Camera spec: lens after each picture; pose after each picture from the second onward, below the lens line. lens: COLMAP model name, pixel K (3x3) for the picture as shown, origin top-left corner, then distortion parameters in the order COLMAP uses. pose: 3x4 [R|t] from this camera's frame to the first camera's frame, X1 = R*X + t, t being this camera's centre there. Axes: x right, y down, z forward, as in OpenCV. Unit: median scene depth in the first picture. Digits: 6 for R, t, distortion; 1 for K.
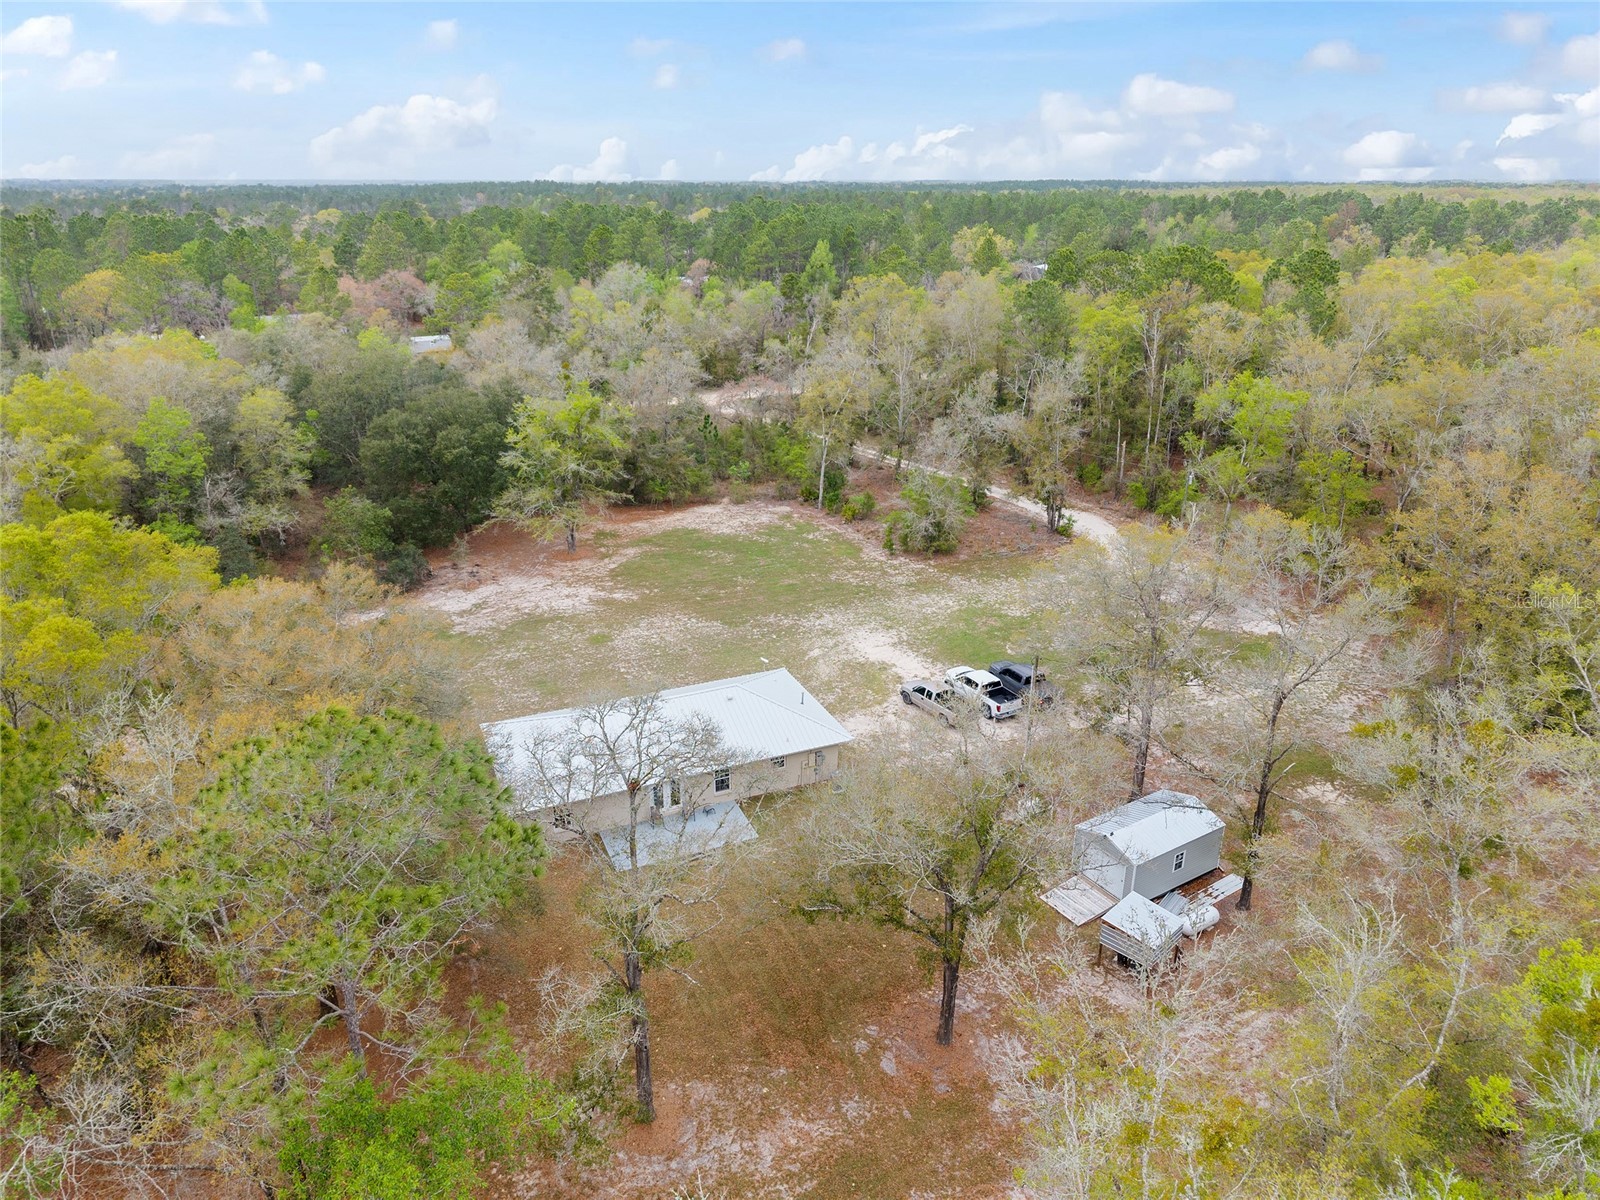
lens RADIAL K [[1038.7, 0, 798.7], [0, 1038.7, 665.4], [0, 0, 1]] dist [0.037157, -0.048695]
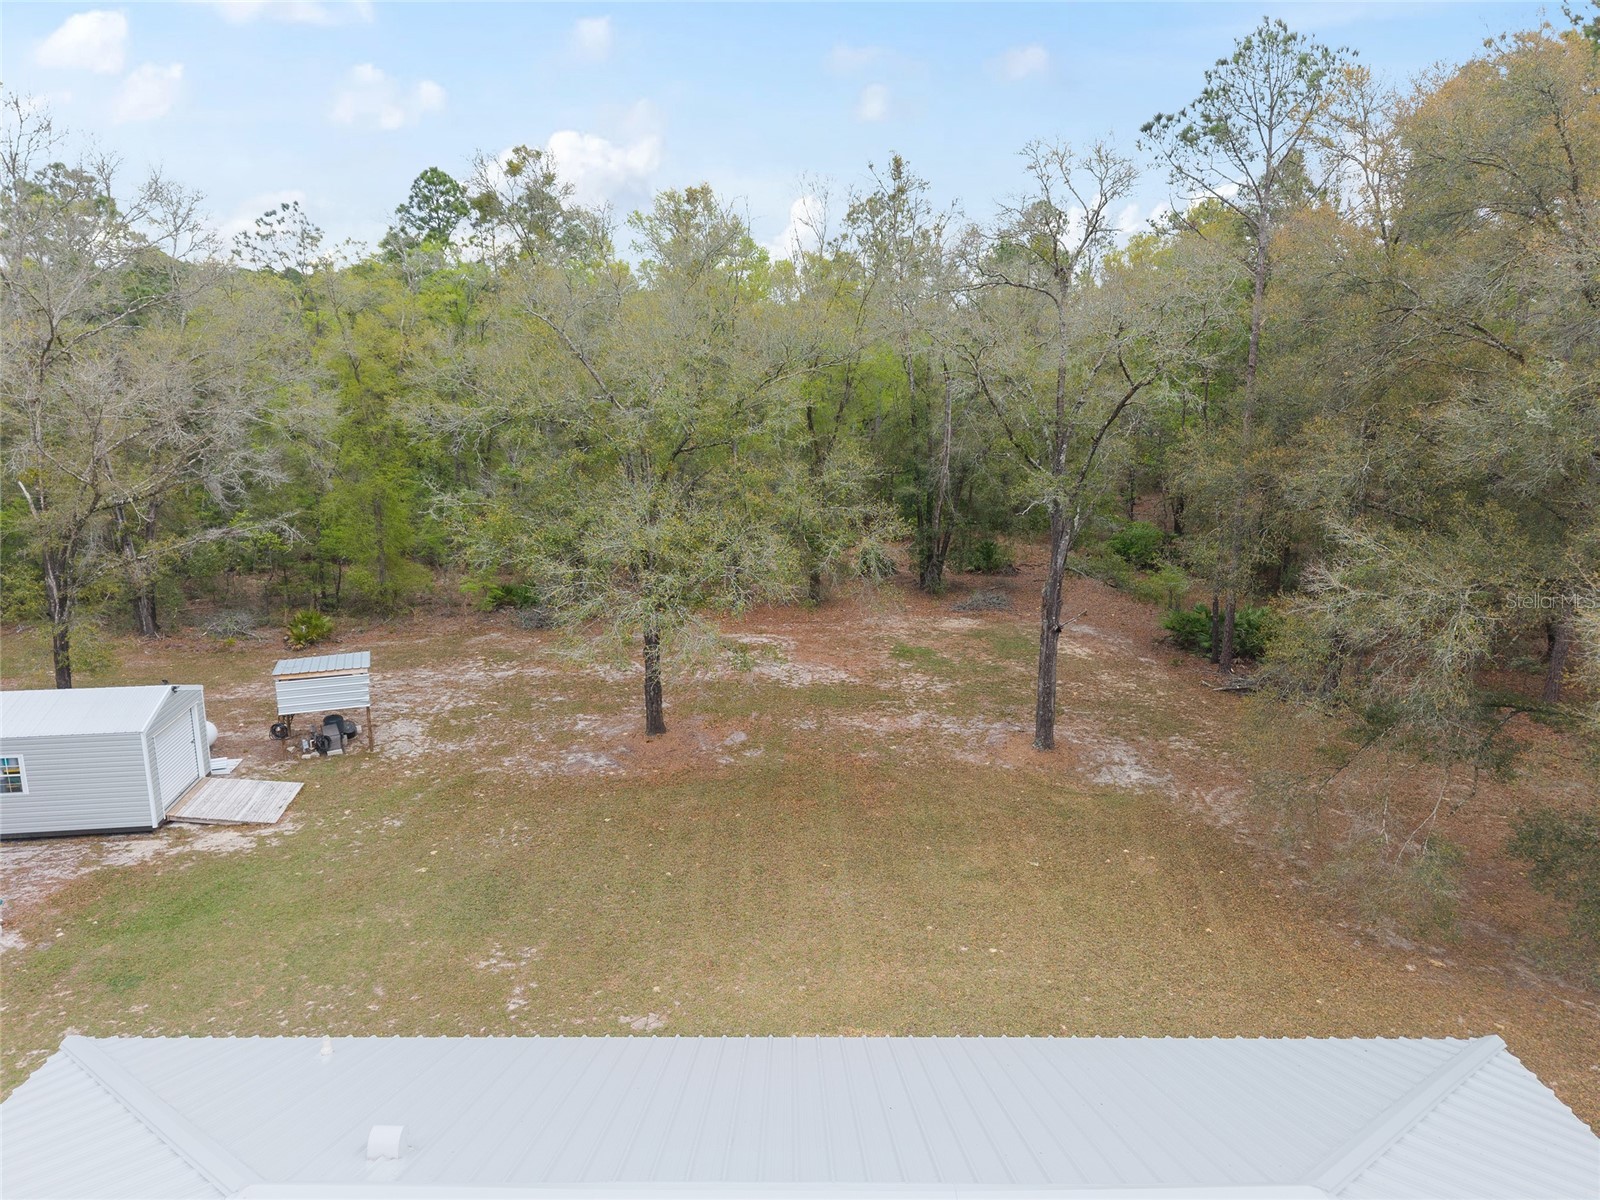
lens RADIAL K [[1063.4, 0, 788.3], [0, 1063.4, 613.6], [0, 0, 1]] dist [0.036493, -0.038988]
pose [[-0.916909, -0.088576, 0.389144, -0.121466], [0.173074, 0.790351, 0.587700, -0.079216], [-0.359616, 0.606218, -0.709349, 0.698673]]
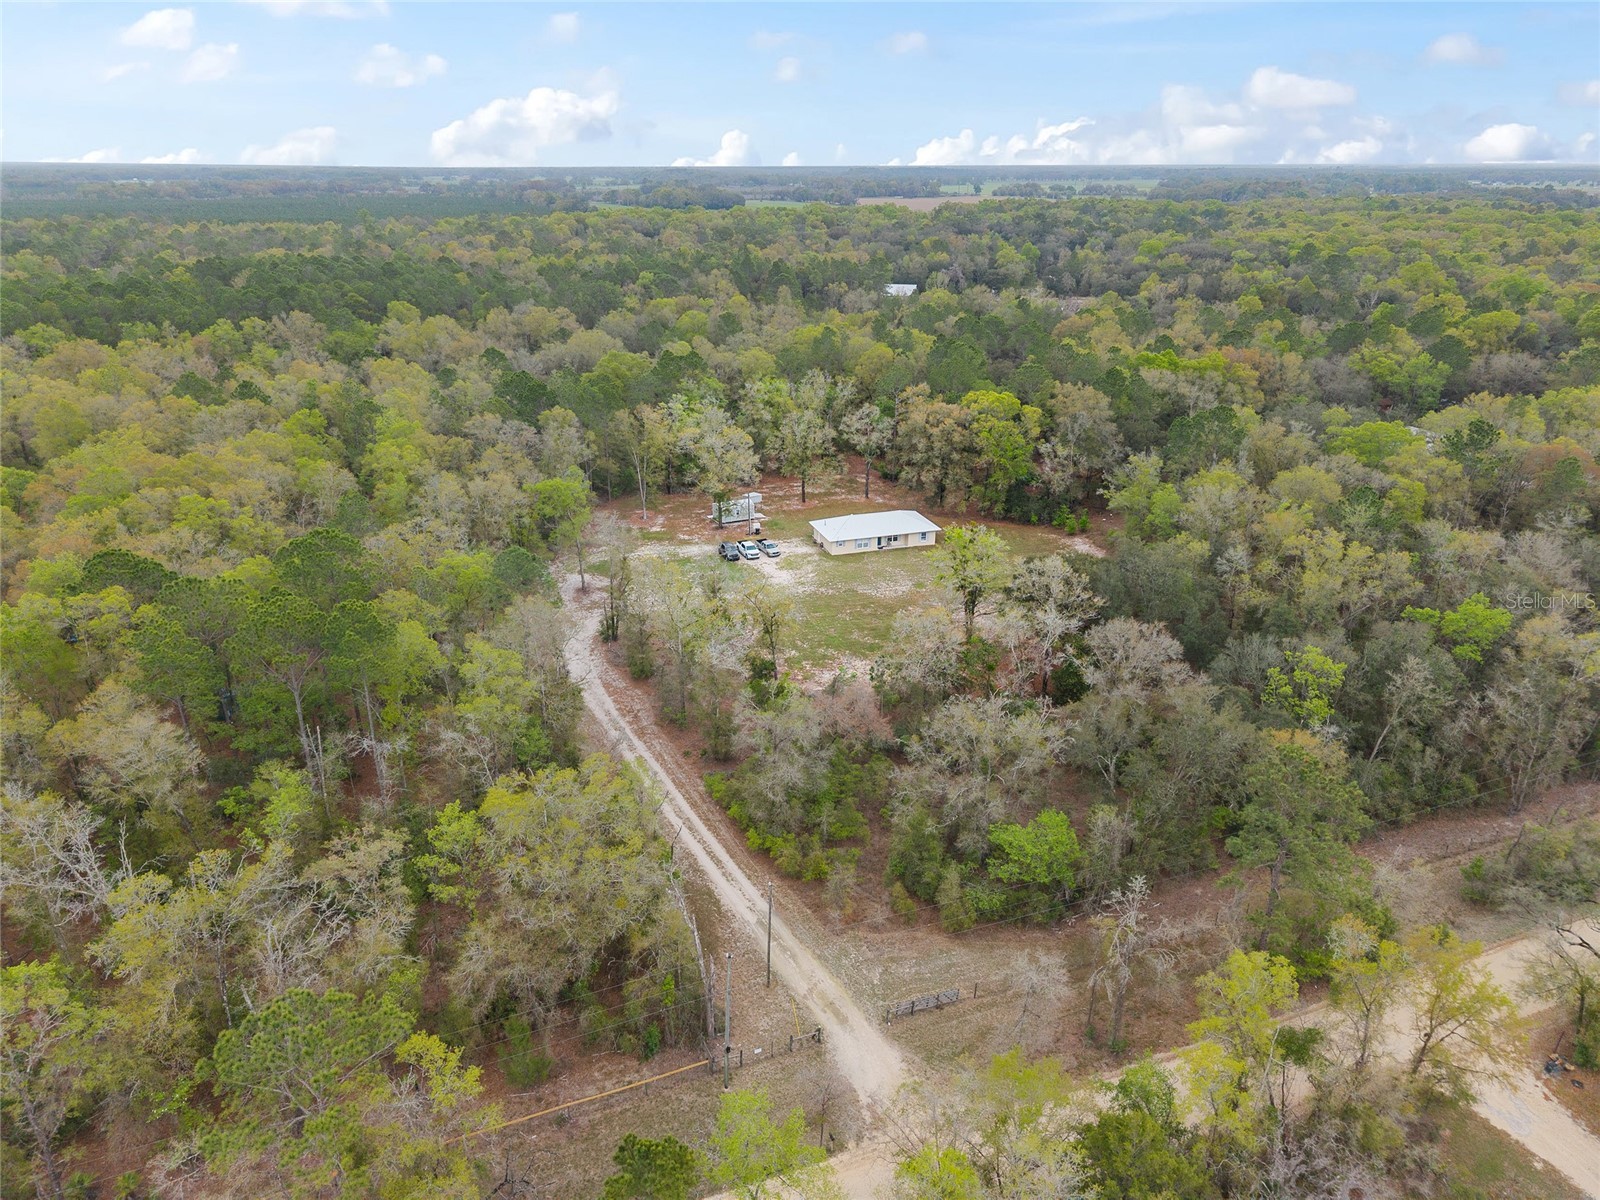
lens RADIAL K [[1063.4, 0, 788.3], [0, 1063.4, 613.6], [0, 0, 1]] dist [0.036493, -0.038988]
pose [[-0.994523, -0.036950, 0.097769, -0.125168], [0.047811, 0.670983, 0.739929, -1.293790], [-0.092942, 0.740551, -0.665542, 2.098828]]
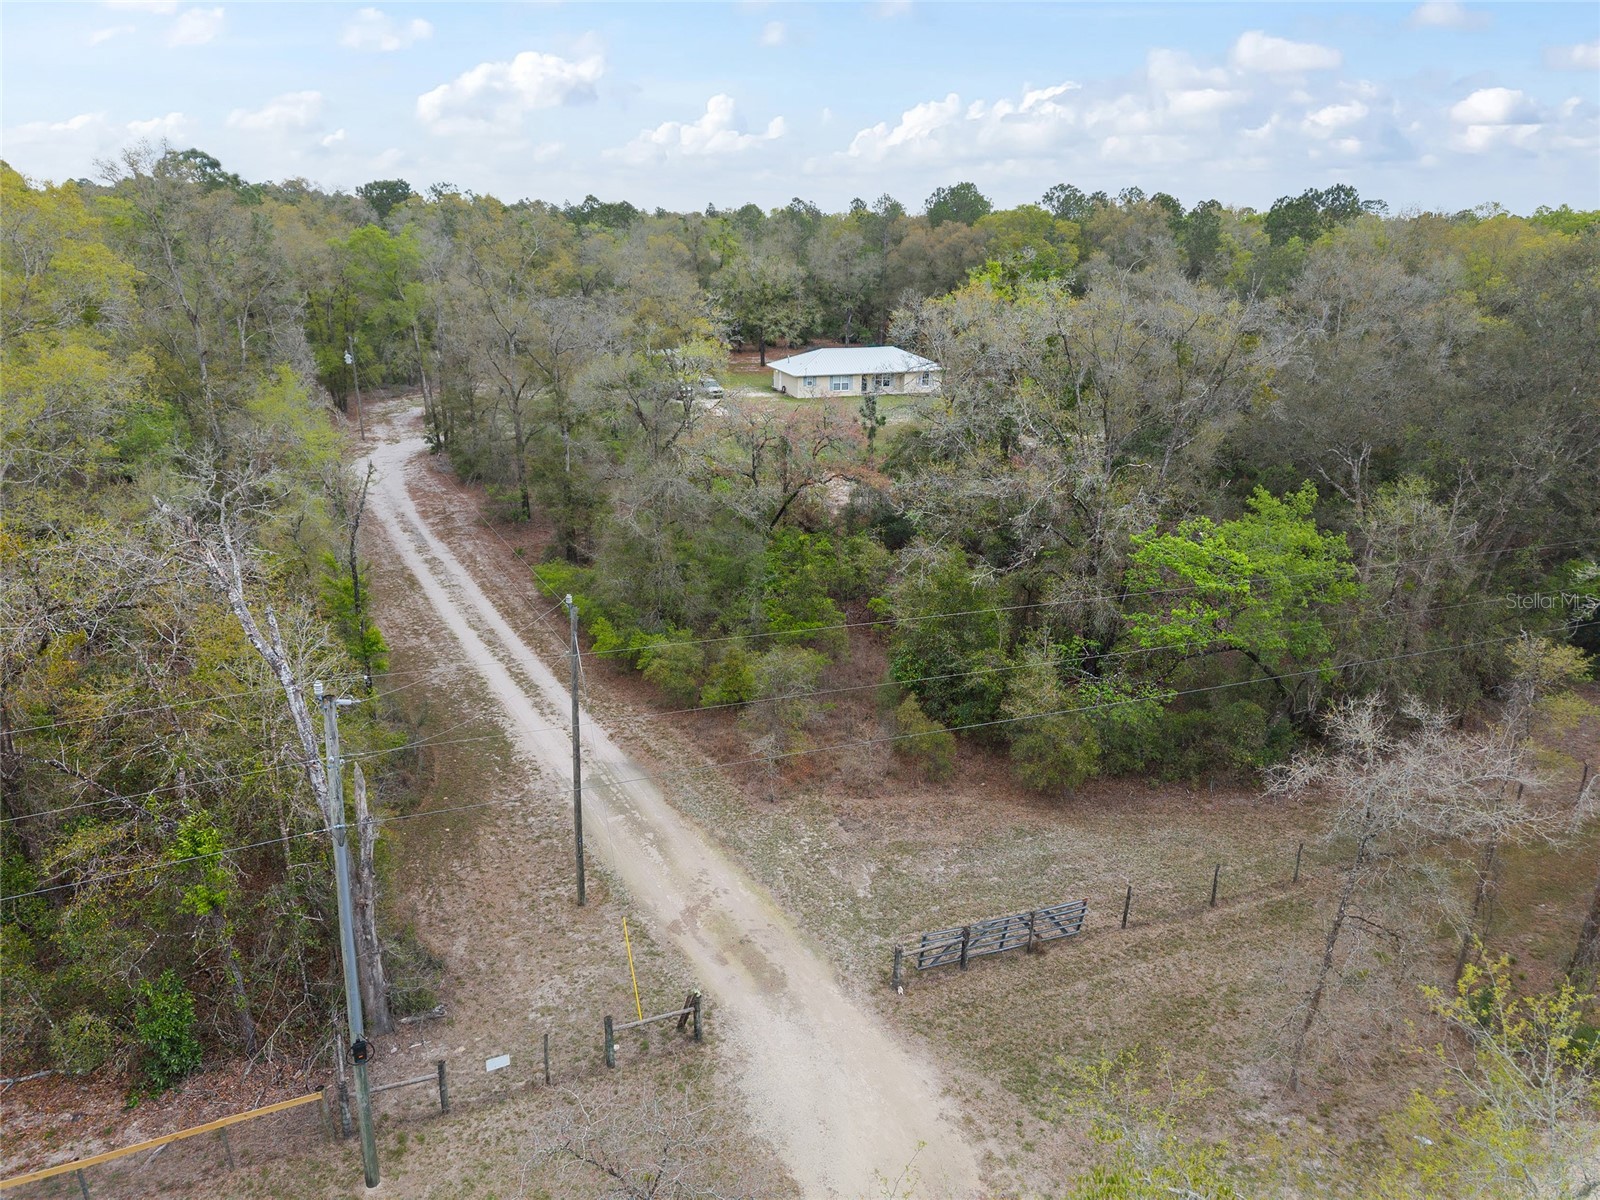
lens RADIAL K [[1074.9, 0, 788.6], [0, 1074.9, 605.4], [0, 0, 1]] dist [0.052325, -0.045522]
pose [[-0.996040, -0.030598, 0.083475, -0.124654], [0.036549, 0.714982, 0.698187, -0.726886], [-0.081046, 0.698473, -0.711032, 1.909038]]
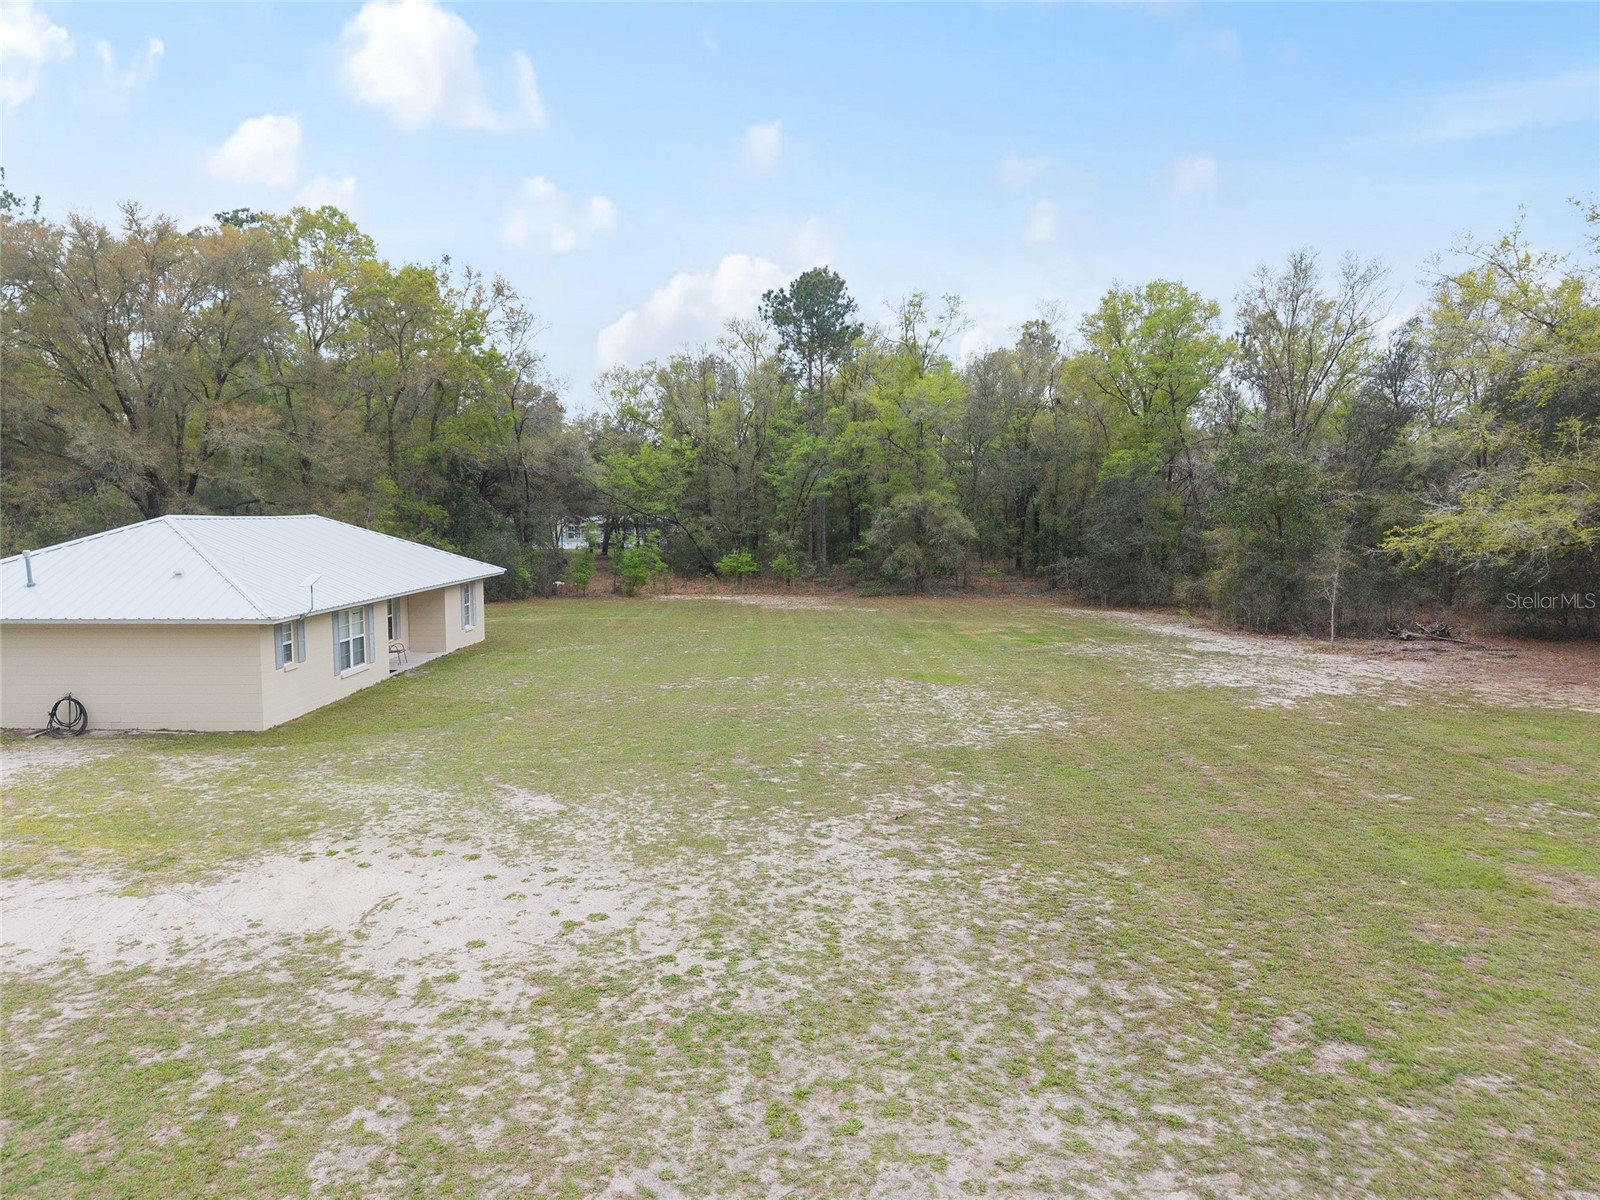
lens RADIAL K [[1063.4, 0, 788.3], [0, 1063.4, 613.6], [0, 0, 1]] dist [0.036493, -0.038988]
pose [[-0.382441, 0.084664, -0.920093, 0.180306], [-0.393396, 0.886109, 0.245053, -0.111090], [0.836050, 0.455679, -0.305578, 0.941930]]
